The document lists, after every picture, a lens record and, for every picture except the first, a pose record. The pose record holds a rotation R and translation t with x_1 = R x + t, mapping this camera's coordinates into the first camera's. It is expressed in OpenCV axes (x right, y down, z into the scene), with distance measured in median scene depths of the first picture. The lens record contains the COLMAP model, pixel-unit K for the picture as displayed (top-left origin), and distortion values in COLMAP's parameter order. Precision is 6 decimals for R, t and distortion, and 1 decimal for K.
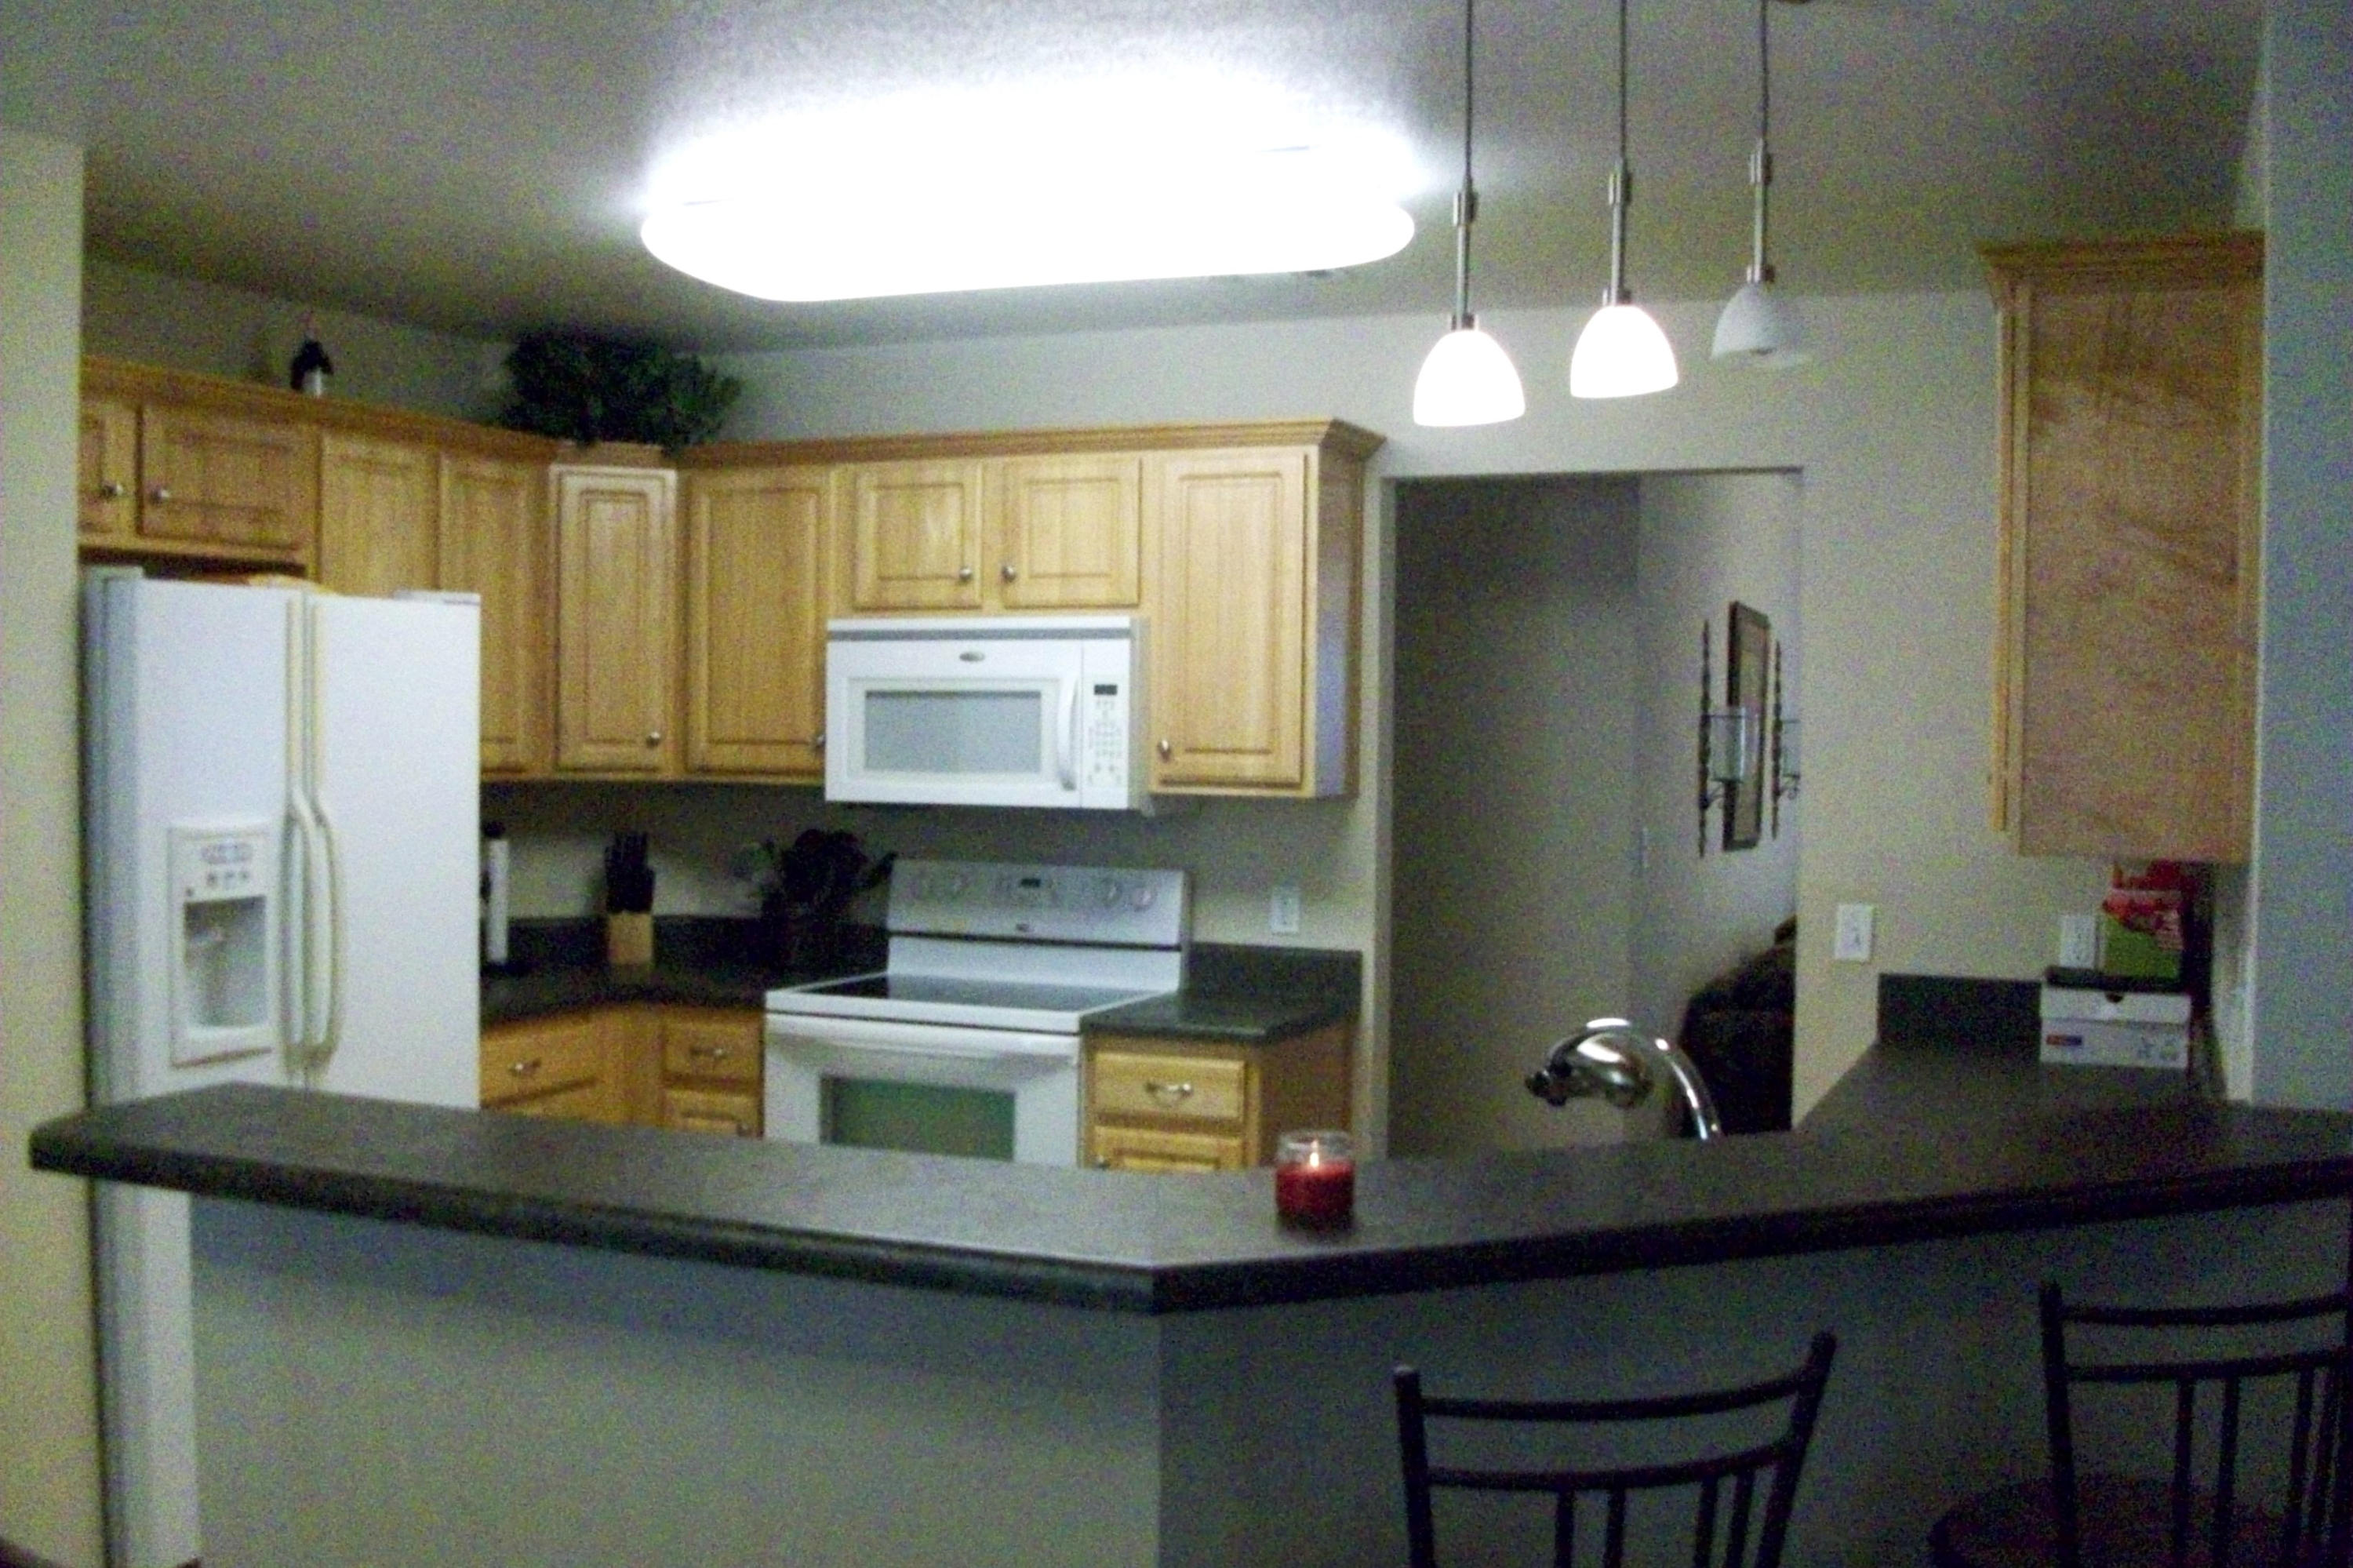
lens RADIAL K [[2380.8, 0, 1163.7], [0, 2380.8, 793.1], [0, 0, 1]] dist [-0.118573, 0.000000]
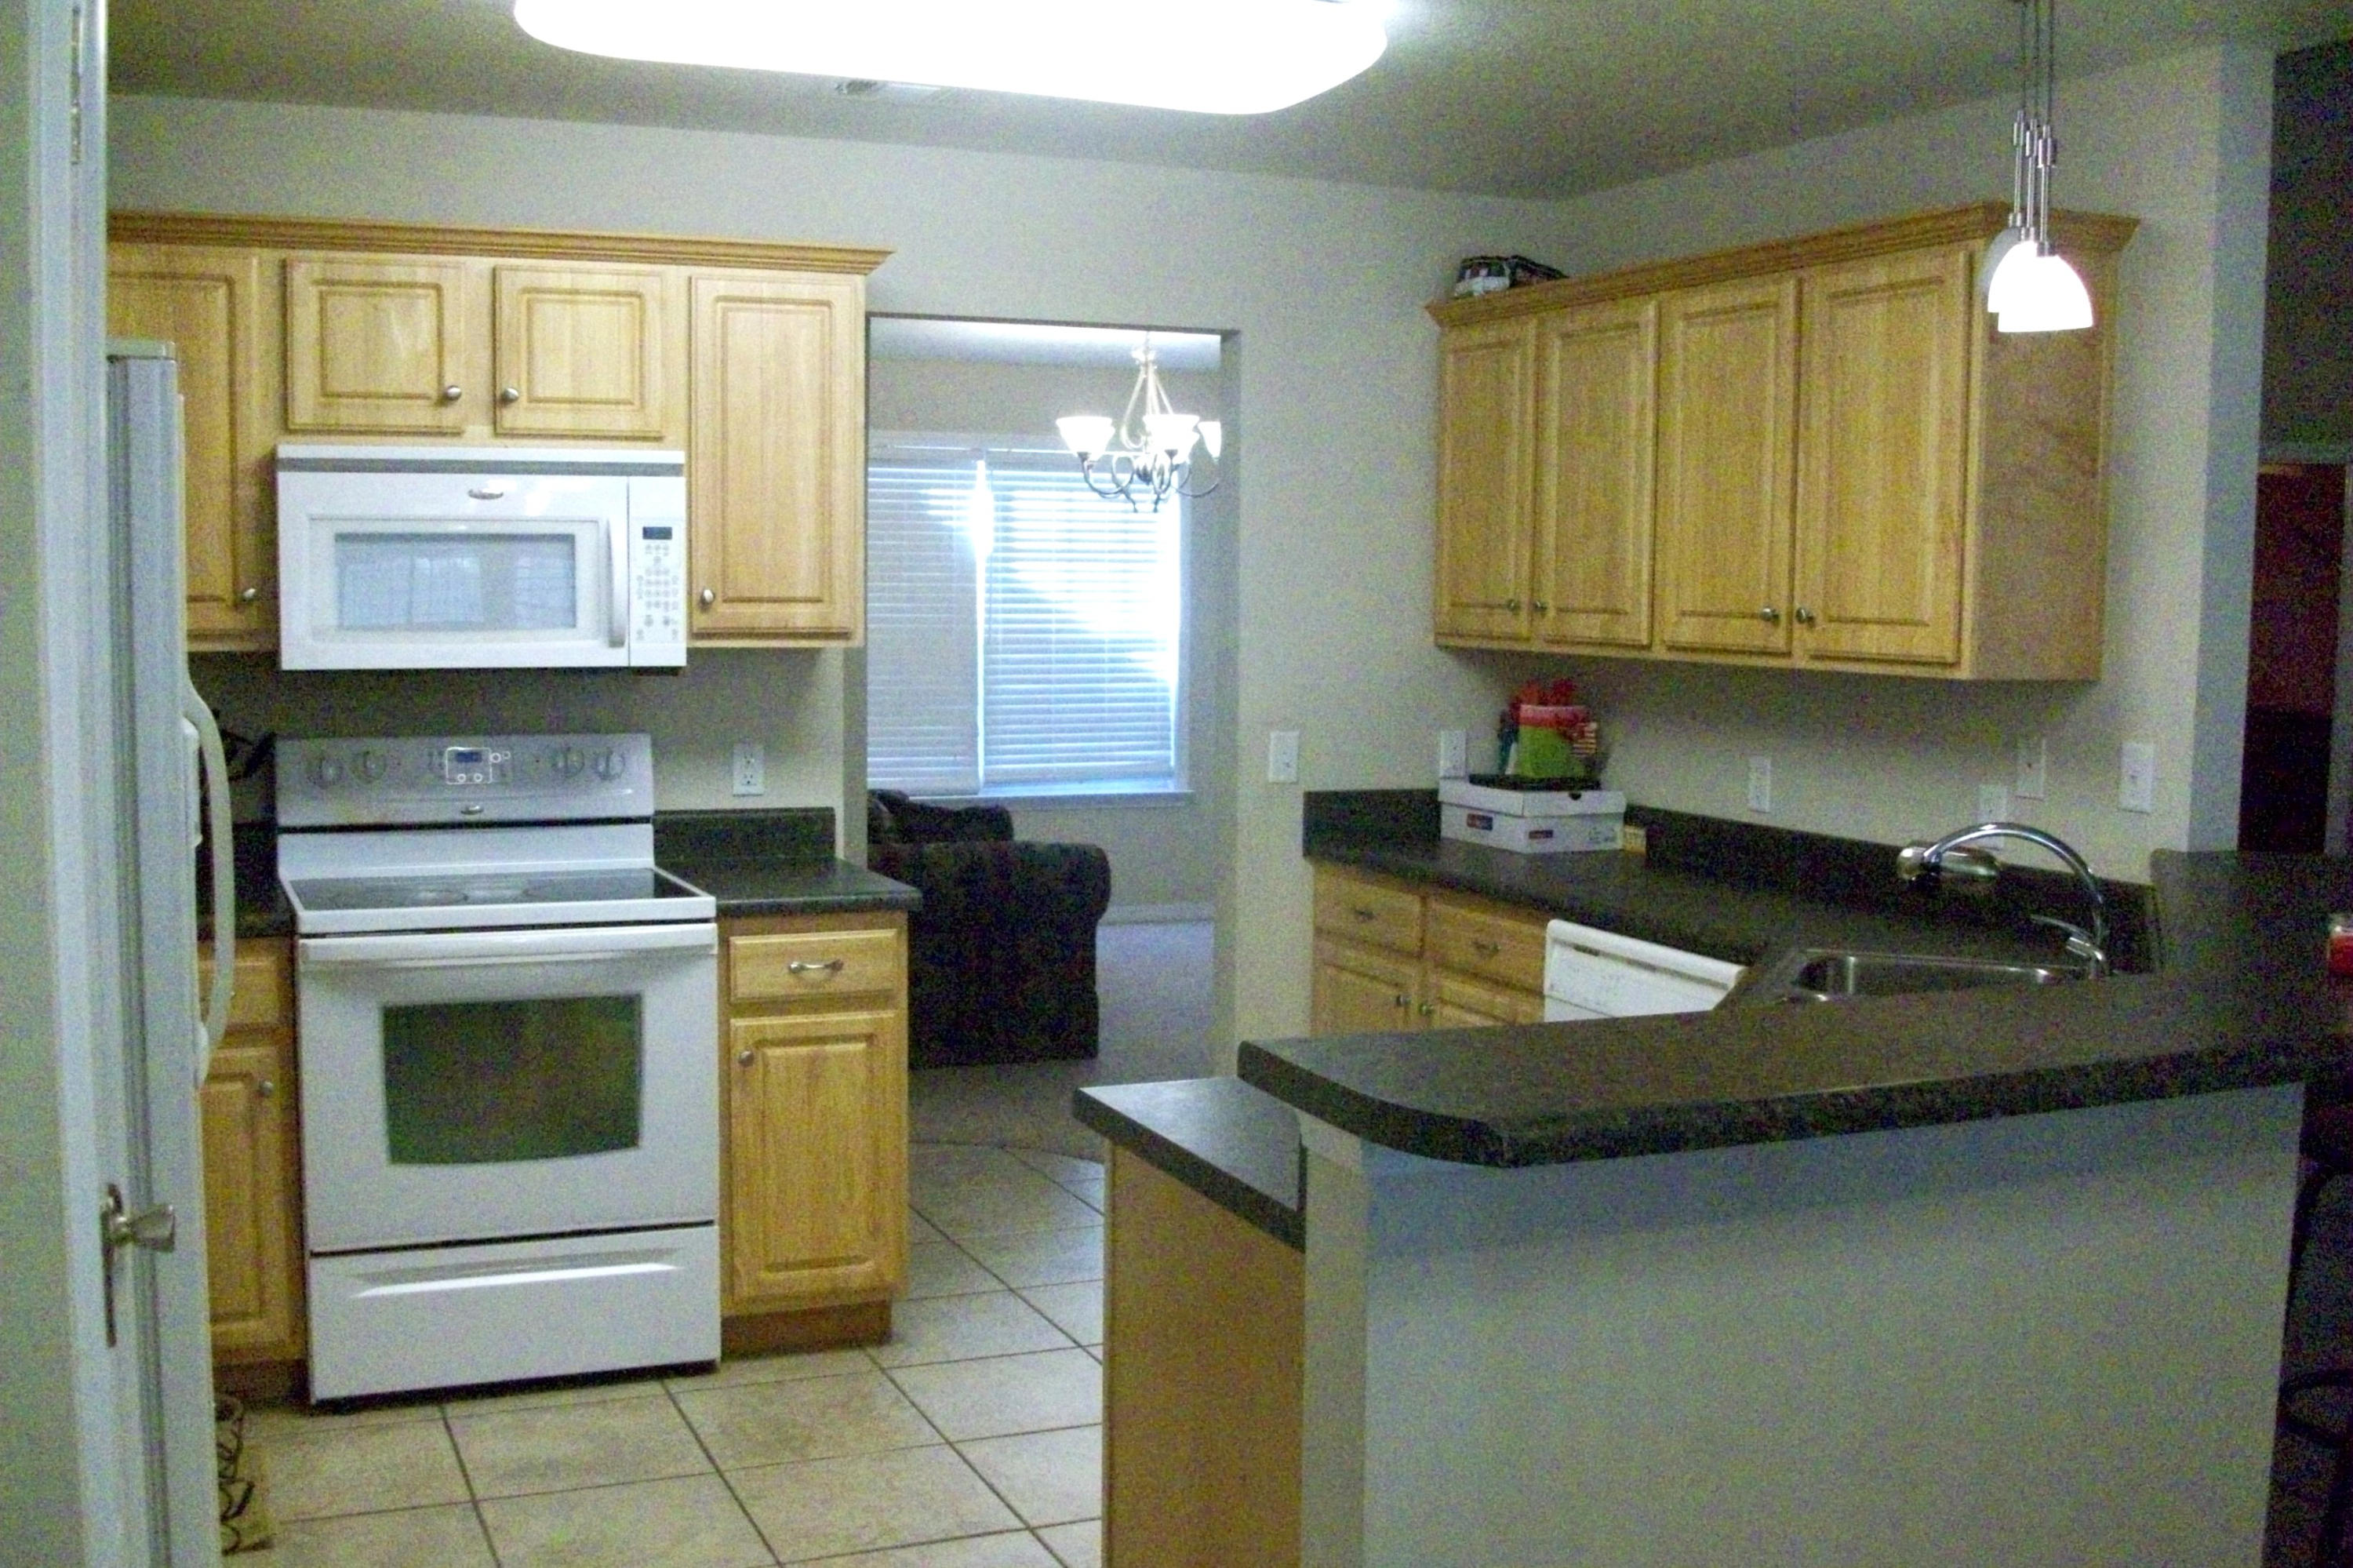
lens RADIAL K [[2380.8, 0, 1170.1], [0, 2380.8, 776.3], [0, 0, 1]] dist [-0.118573, 0.000000]
pose [[0.698532, -0.064734, 0.712645, -0.520473], [0.018406, 0.997196, 0.072540, -0.013300], [-0.715342, -0.037555, 0.697764, 0.242408]]
